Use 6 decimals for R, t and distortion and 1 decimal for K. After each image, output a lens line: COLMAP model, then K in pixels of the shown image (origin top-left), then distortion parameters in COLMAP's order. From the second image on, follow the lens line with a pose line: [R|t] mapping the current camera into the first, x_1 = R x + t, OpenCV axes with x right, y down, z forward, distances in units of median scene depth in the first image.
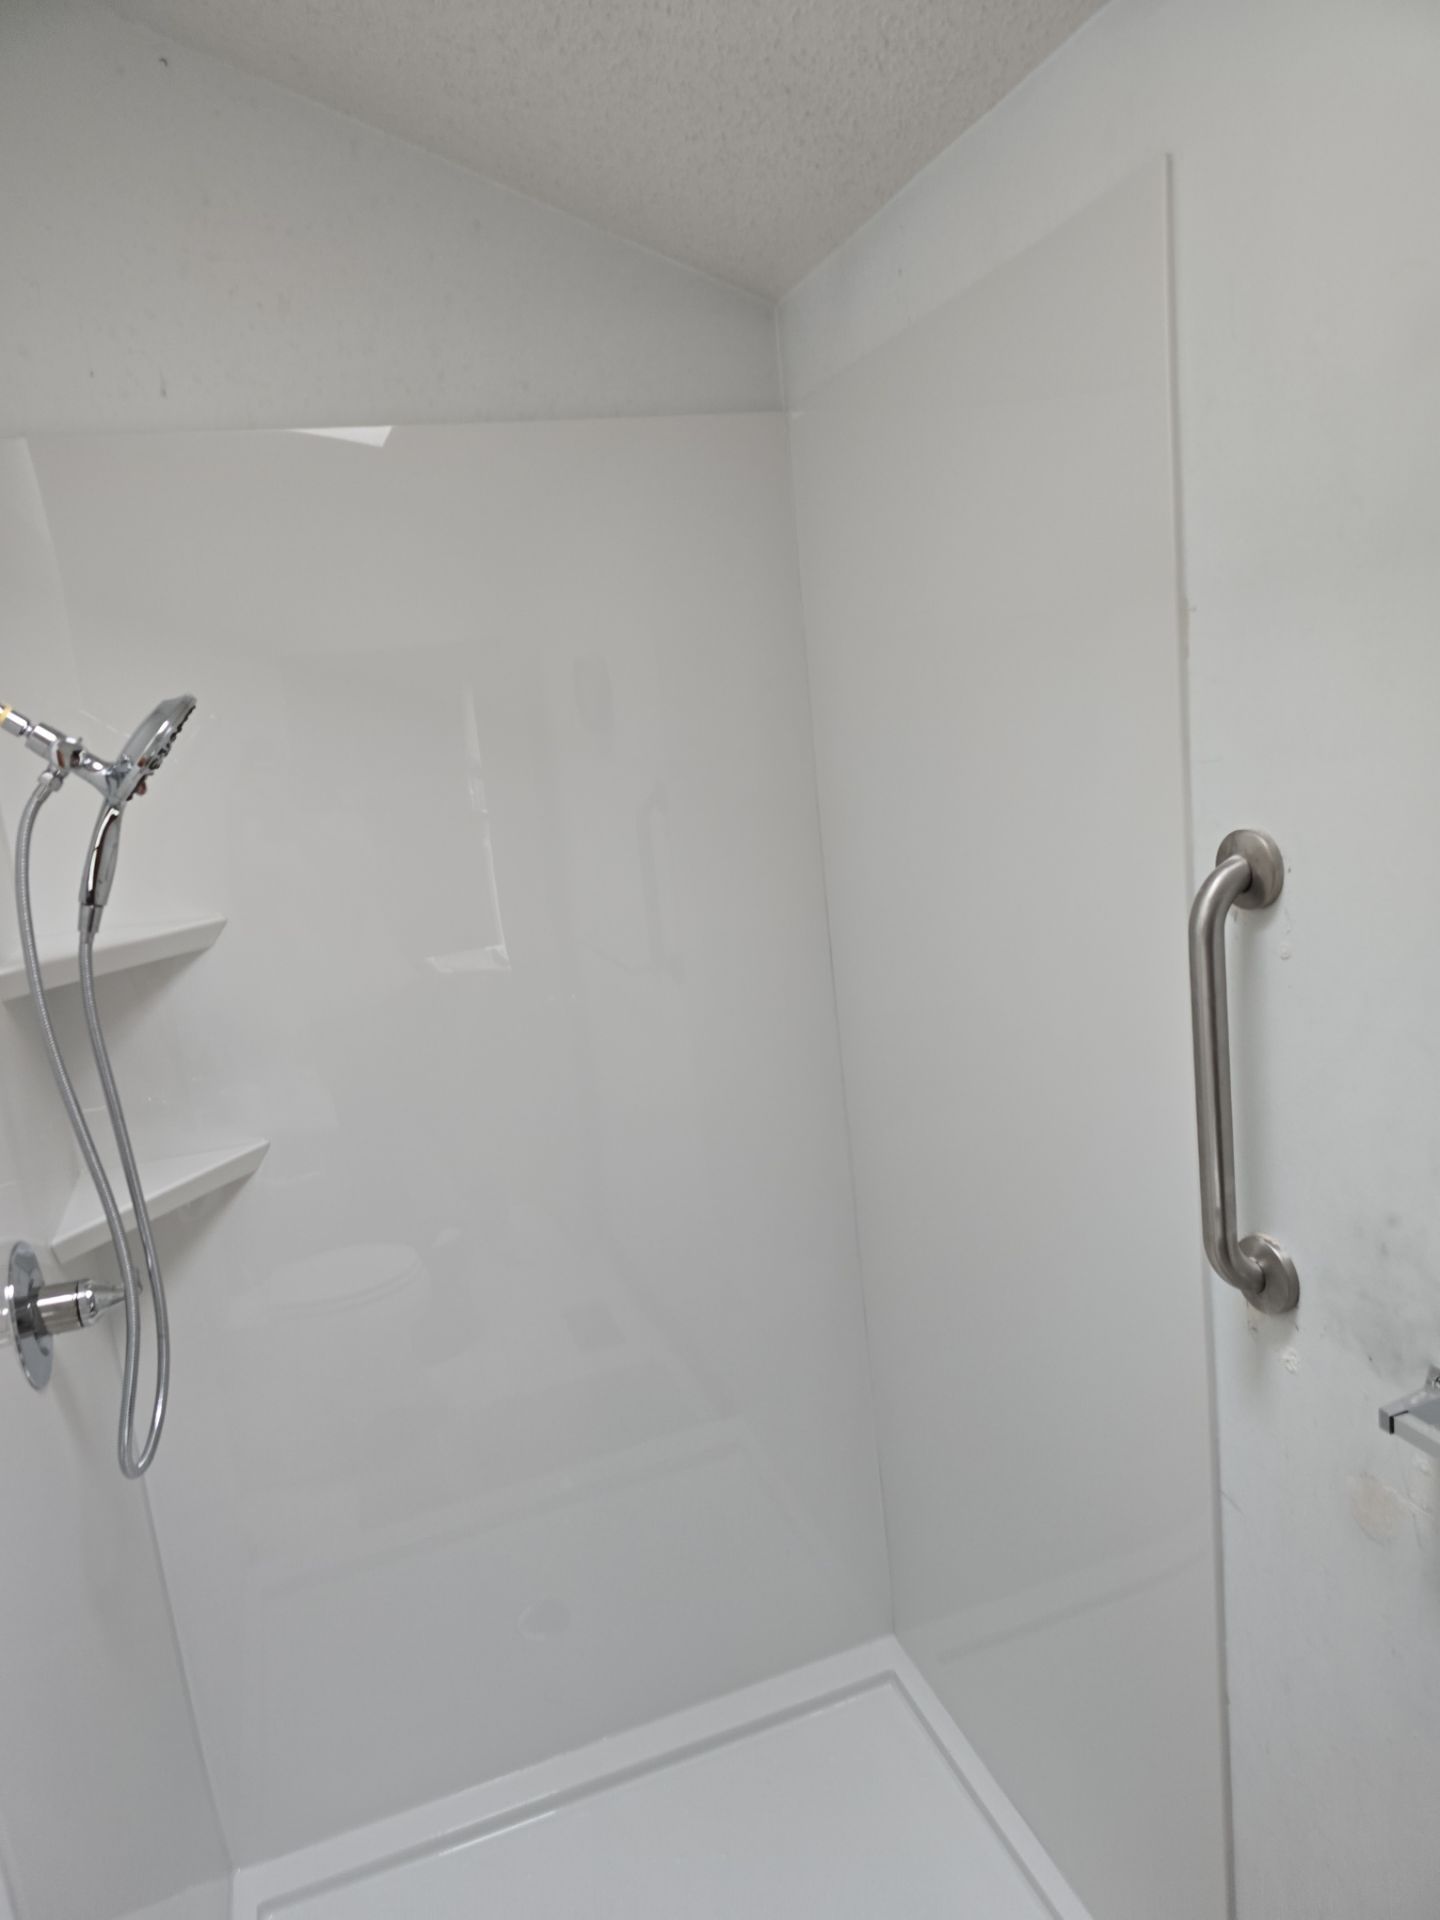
lens RADIAL K [[1294.3, 0, 725.6], [0, 1294.3, 945.3], [0, 0, 1]] dist [0.032917, -0.027897]
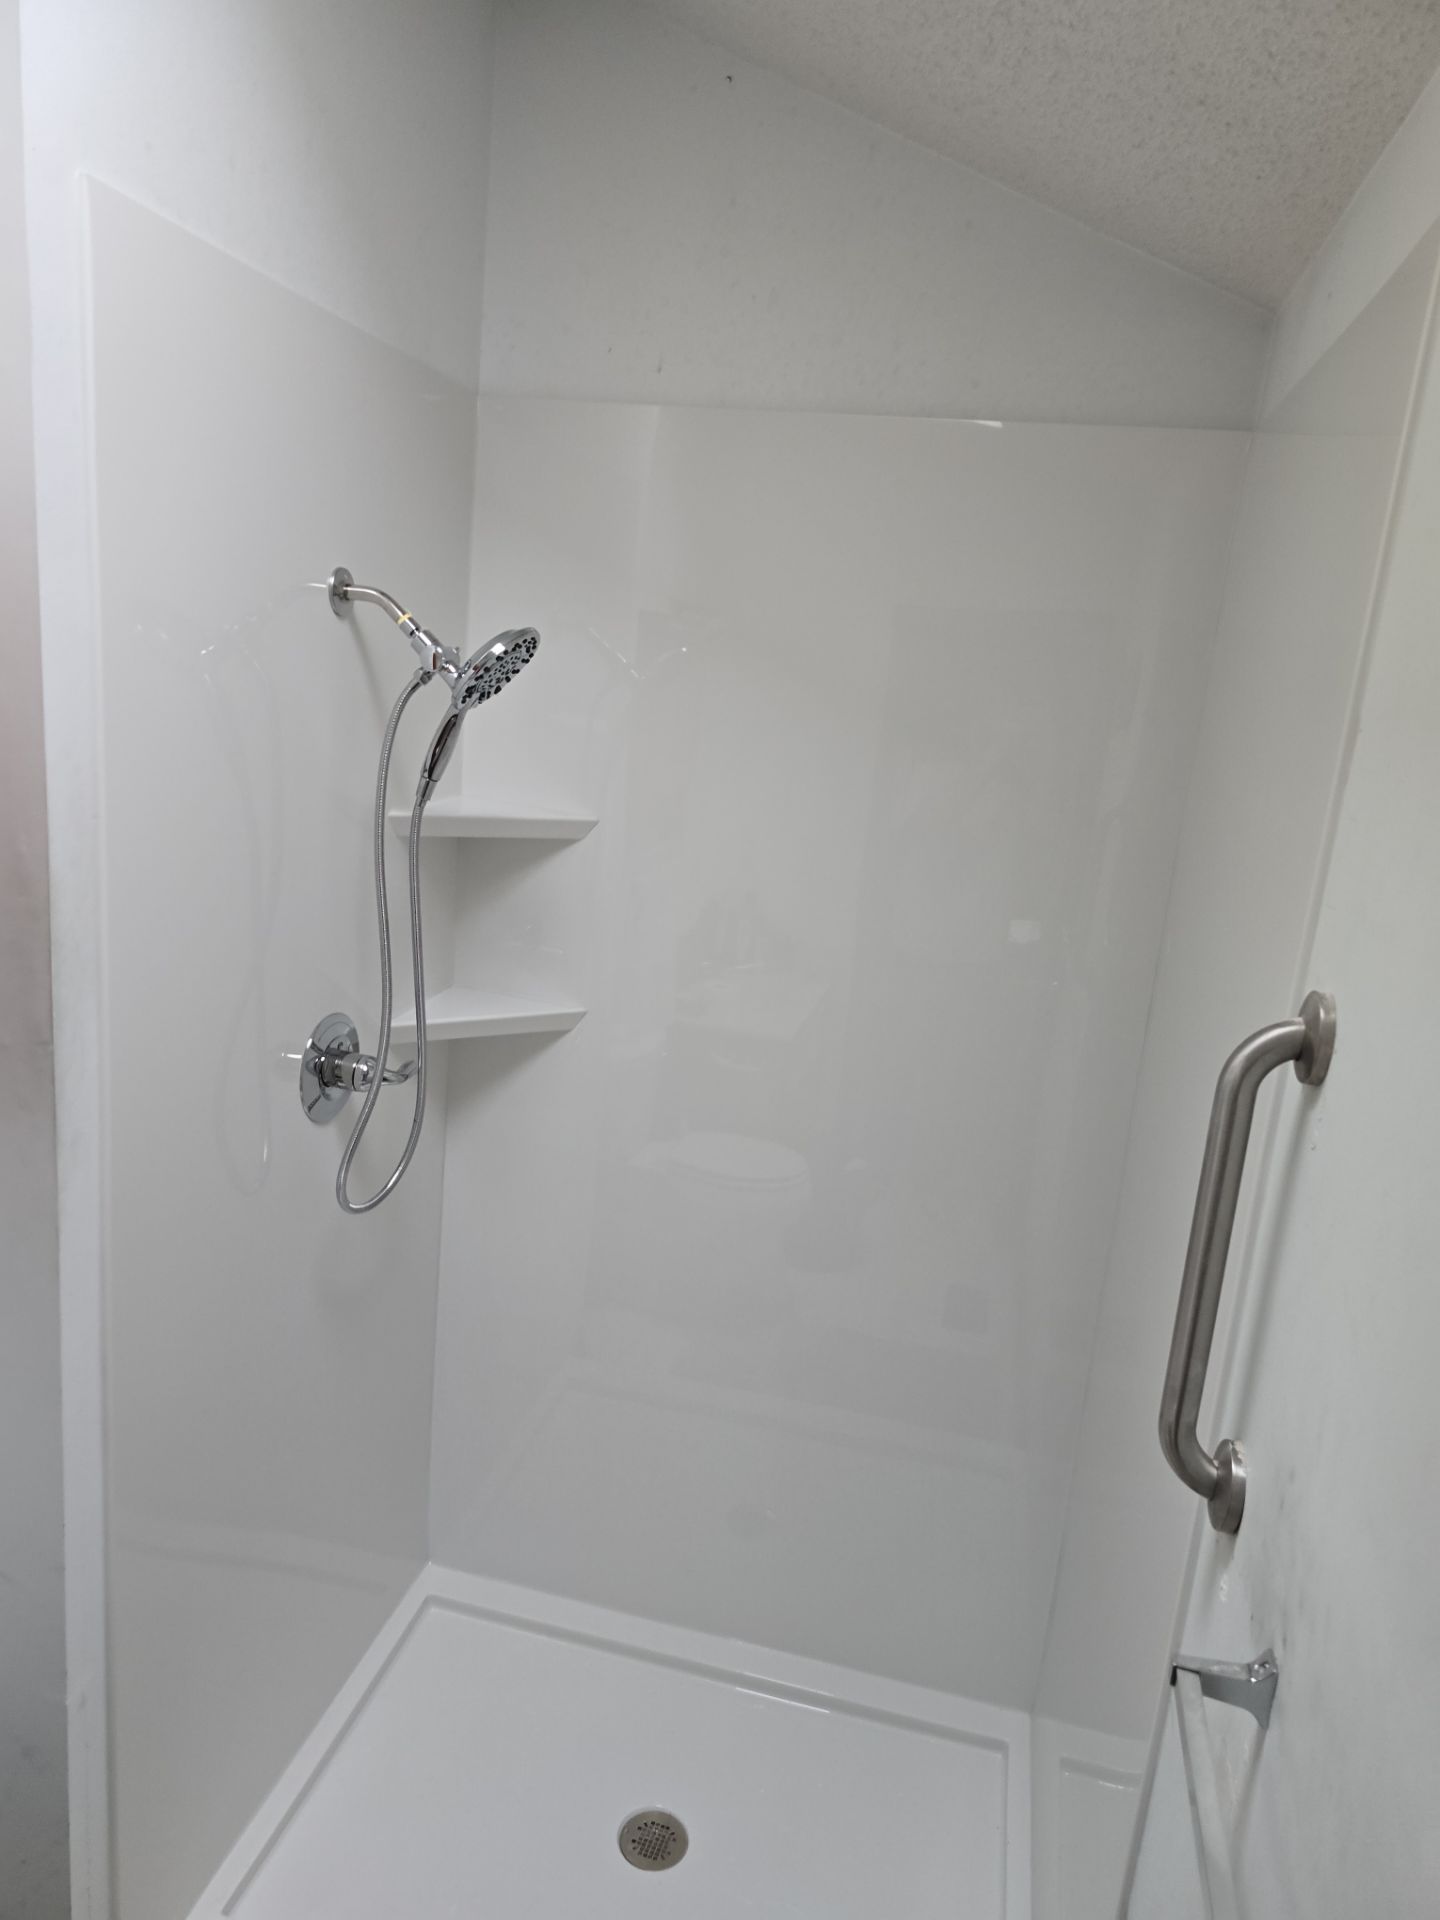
lens RADIAL K [[1294.3, 0, 710.7], [0, 1294.3, 946.7], [0, 0, 1]] dist [0.032917, -0.027897]
pose [[0.826056, 0.290719, -0.482819, 0.396790], [-0.273935, 0.955796, 0.106835, -0.083306], [0.492536, 0.044010, 0.869179, 0.042645]]
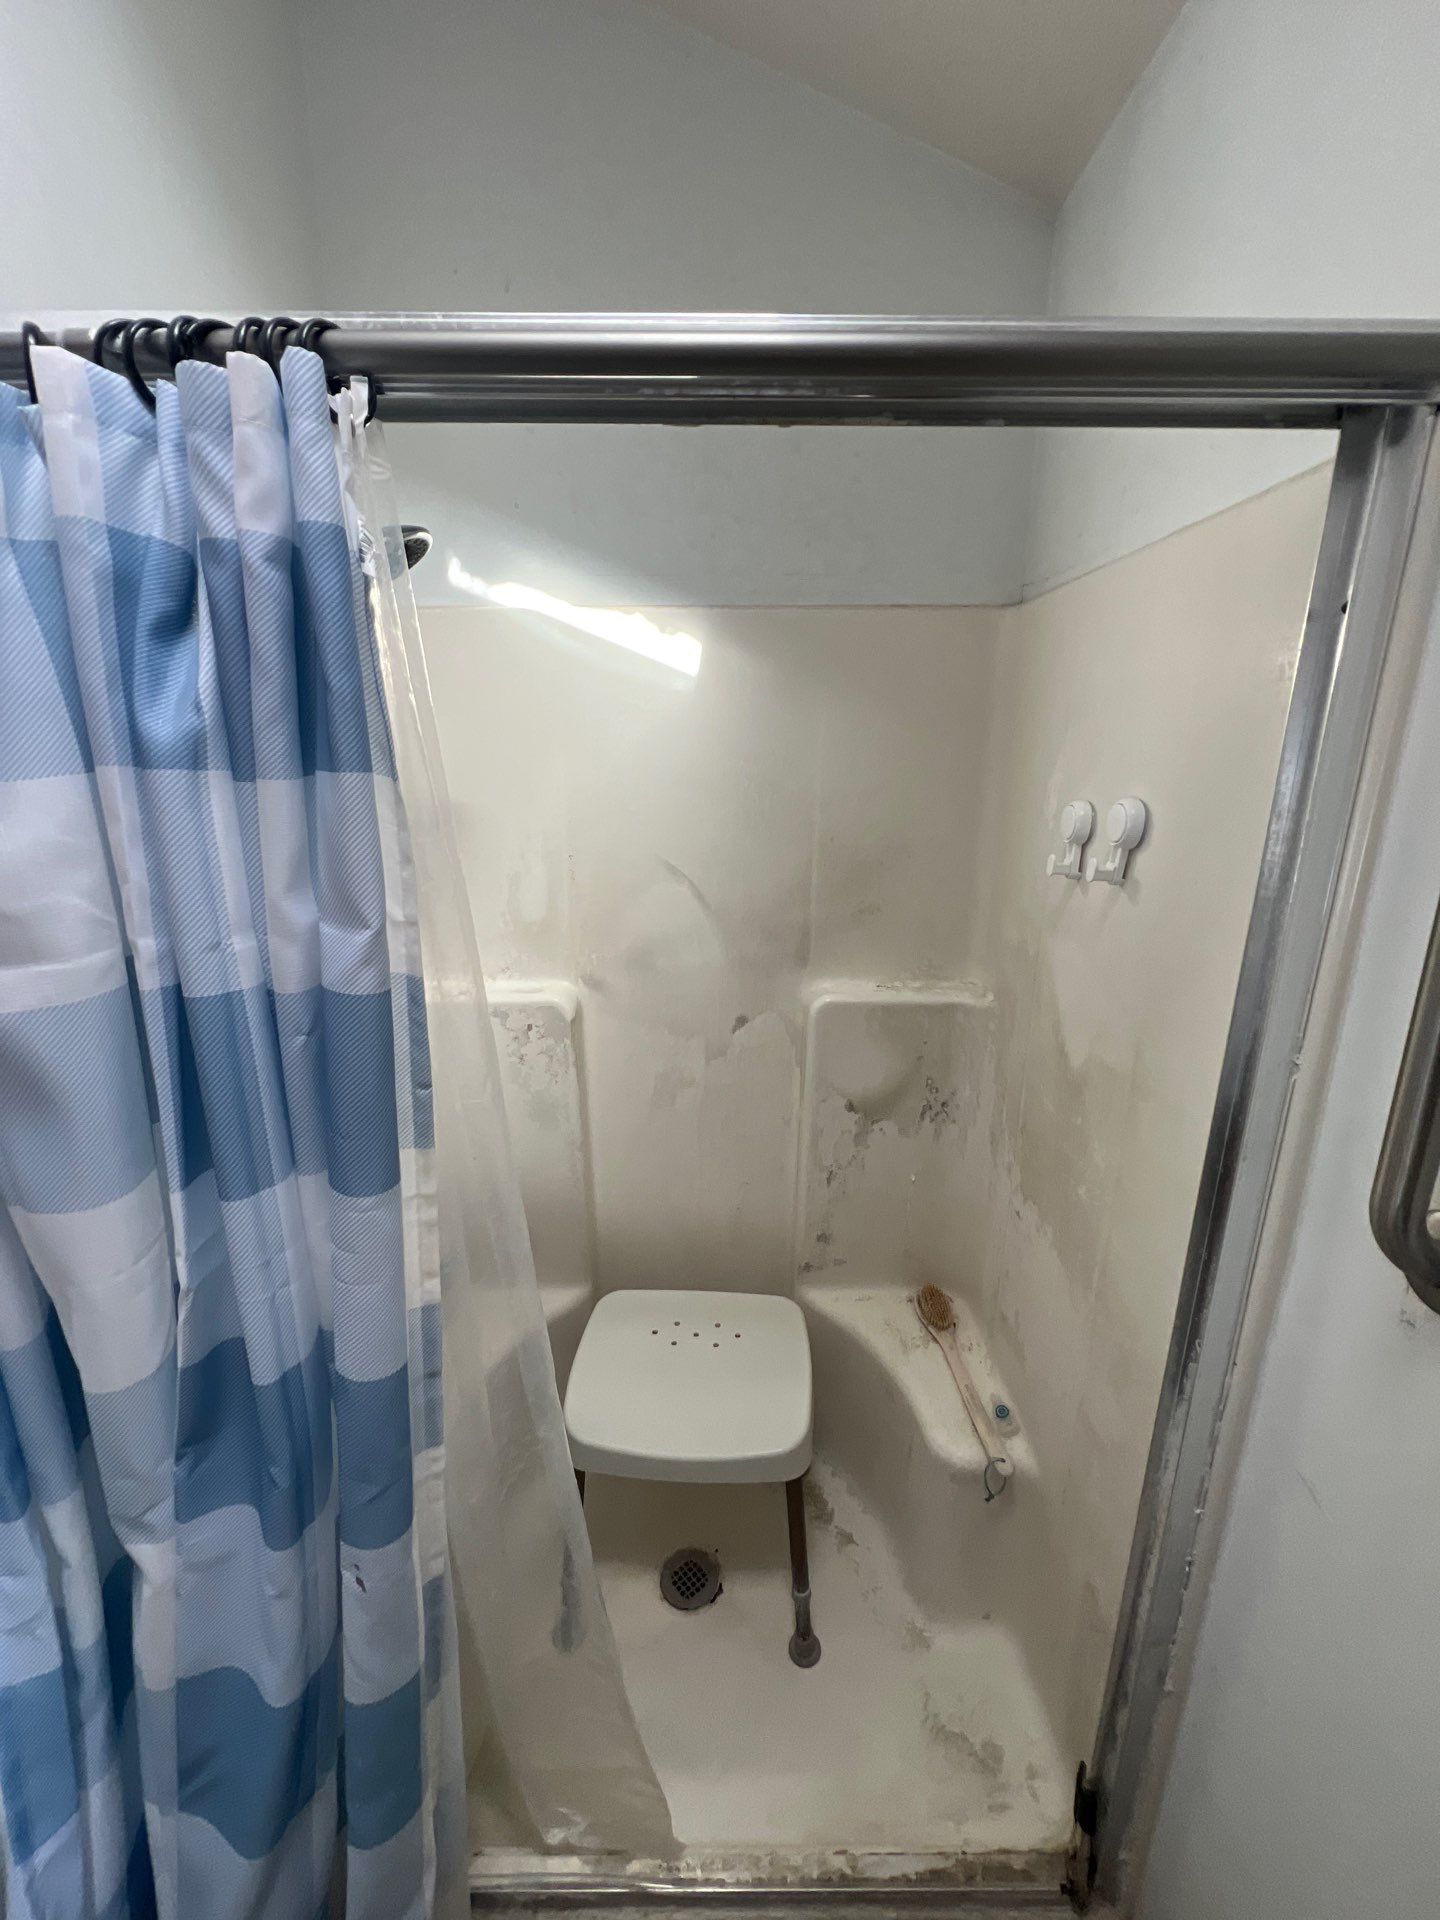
lens RADIAL K [[770.1, 0, 727.0], [0, 770.1, 956.6], [0, 0, 1]] dist [0.003018, -0.000557]
pose [[0.938269, 0.190962, -0.288418, 0.109845], [-0.163154, 0.979544, 0.117792, 0.088758], [0.305012, -0.063464, 0.950231, 0.424875]]
